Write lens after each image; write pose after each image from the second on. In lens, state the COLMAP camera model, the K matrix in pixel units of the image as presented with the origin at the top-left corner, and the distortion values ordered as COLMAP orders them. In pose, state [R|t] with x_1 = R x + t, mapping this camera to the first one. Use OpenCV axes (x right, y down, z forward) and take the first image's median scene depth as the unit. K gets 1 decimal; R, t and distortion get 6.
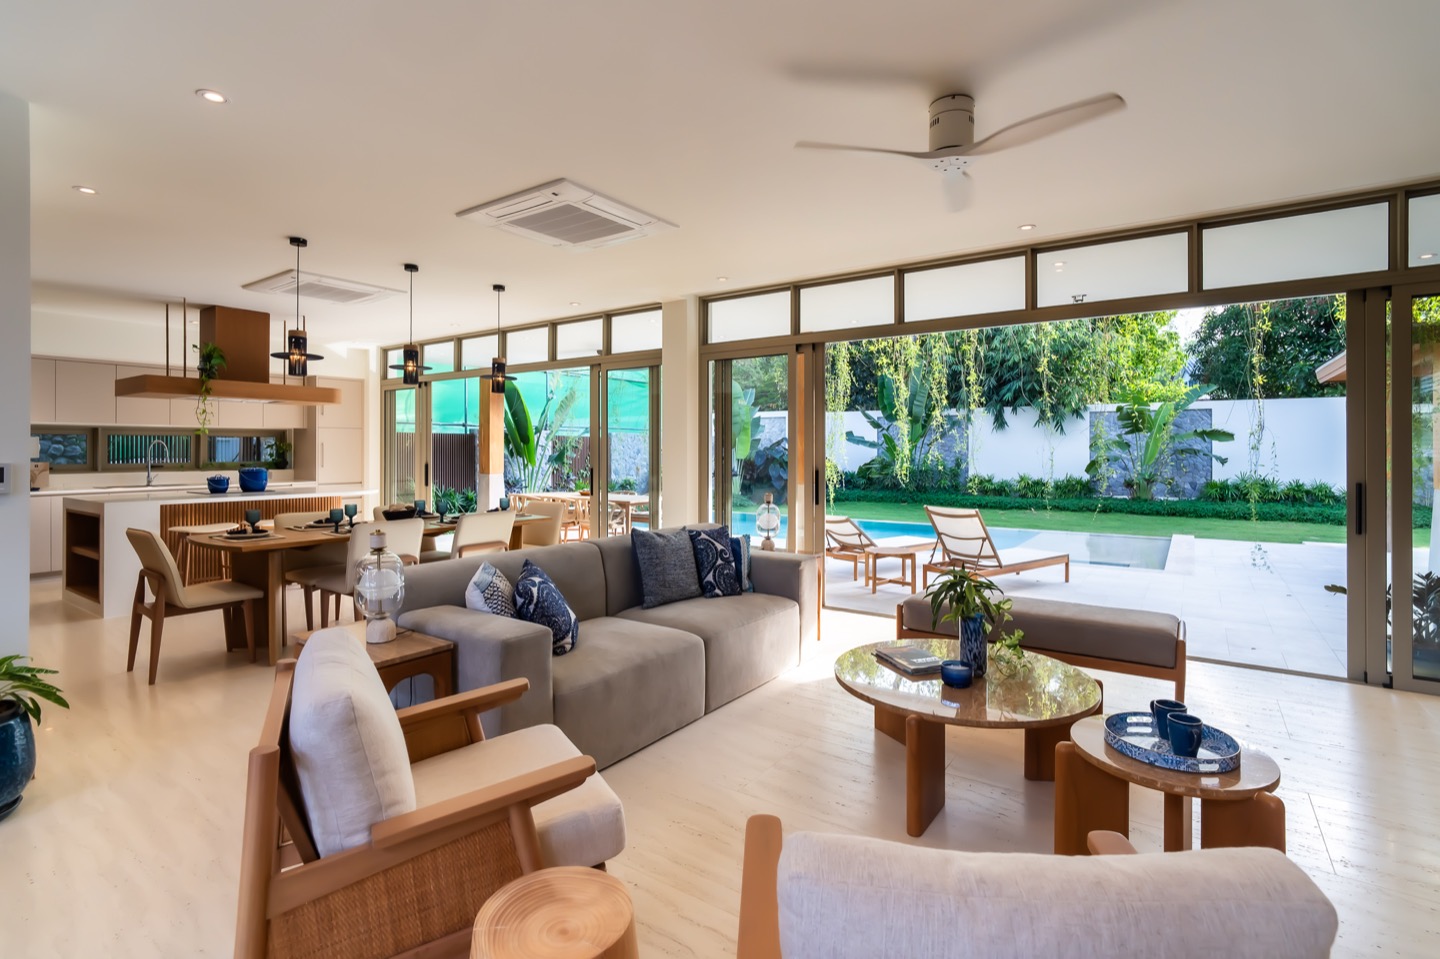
lens RADIAL K [[683.1, 0, 729.6], [0, 683.1, 449.2], [0, 0, 1]] dist [-0.013757, 0.006344]
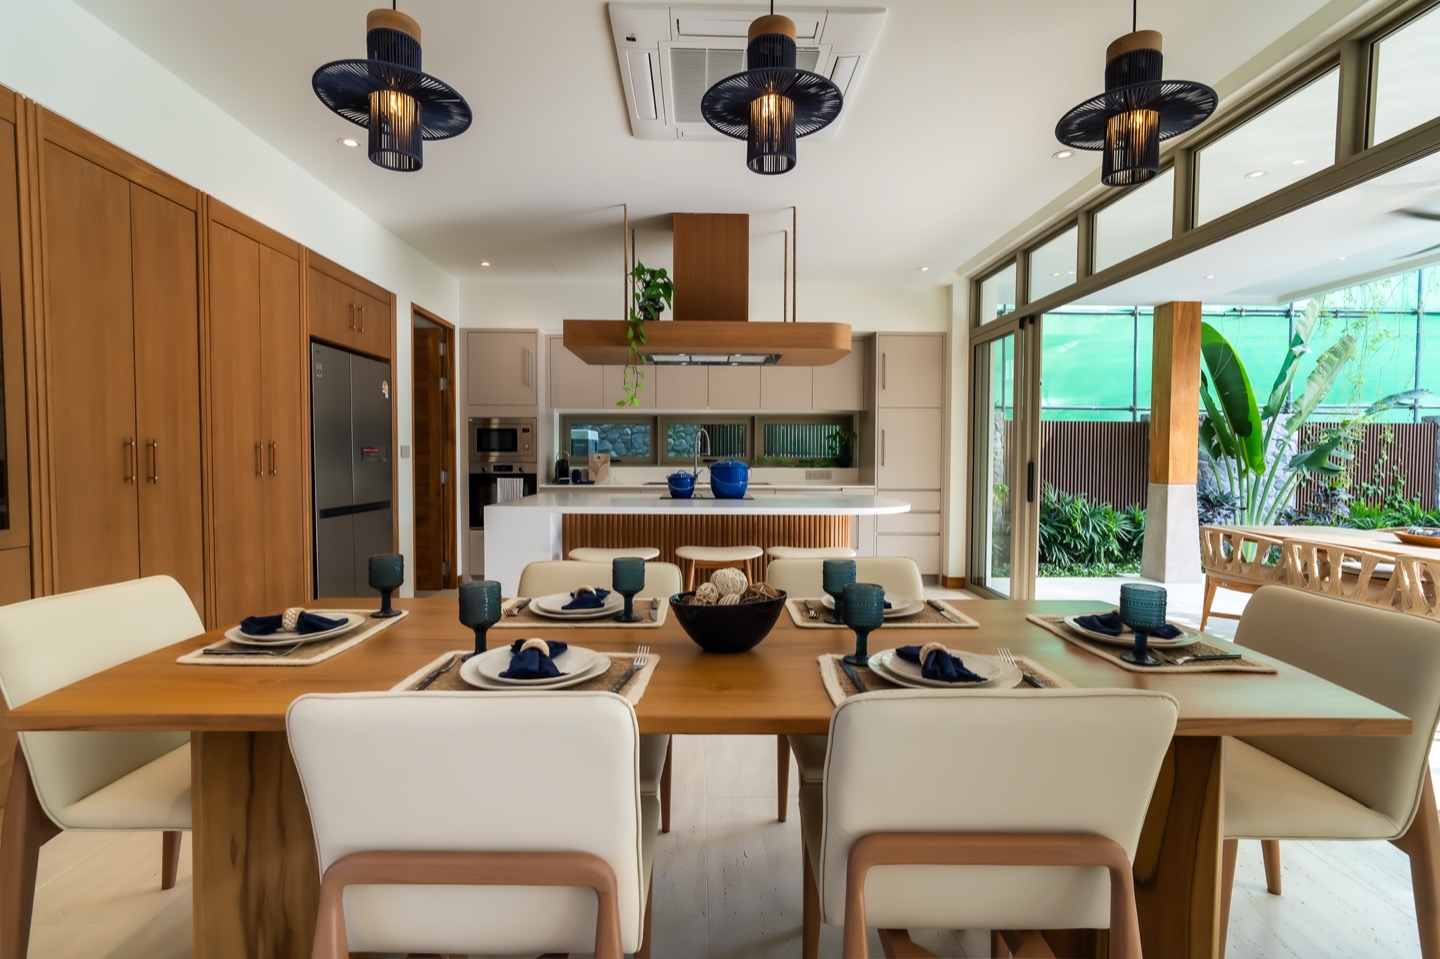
lens RADIAL K [[683.1, 0, 716.0], [0, 683.1, 477.0], [0, 0, 1]] dist [-0.013757, 0.006344]
pose [[0.582651, 0.029017, -0.812205, -0.099847], [-0.002807, 0.999428, 0.033692, 0.010979], [0.812718, -0.017351, 0.582399, 0.329355]]
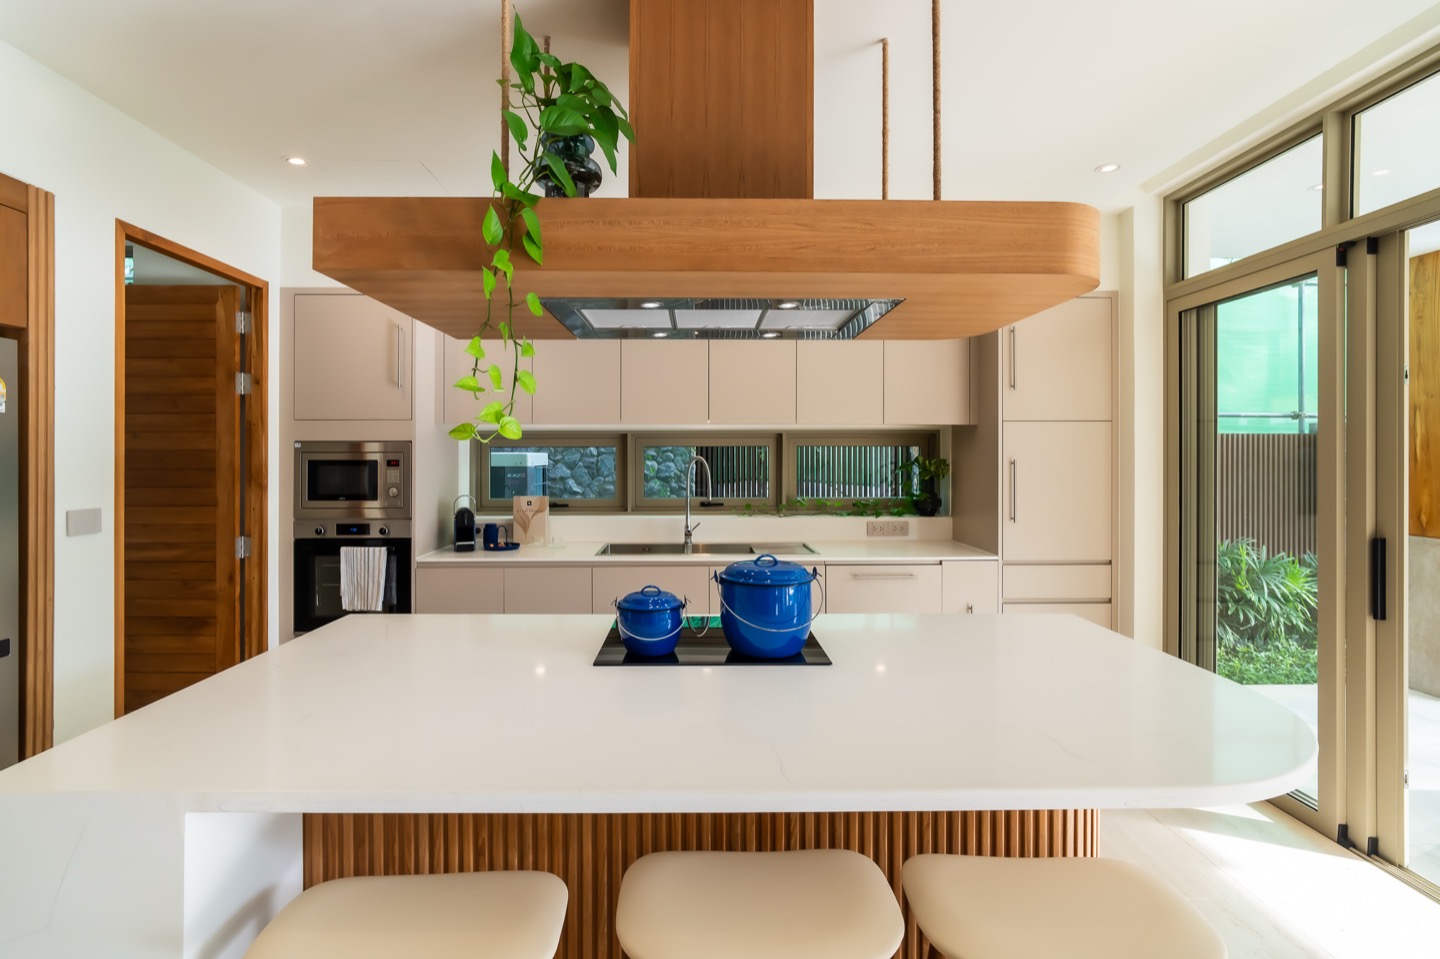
lens RADIAL K [[683.1, 0, 690.4], [0, 683.1, 461.4], [0, 0, 1]] dist [-0.013757, 0.006344]
pose [[0.558357, 0.006621, -0.829574, -0.266739], [-0.001145, 0.999973, 0.007210, -0.007515], [0.829600, -0.003076, 0.558350, 0.442891]]
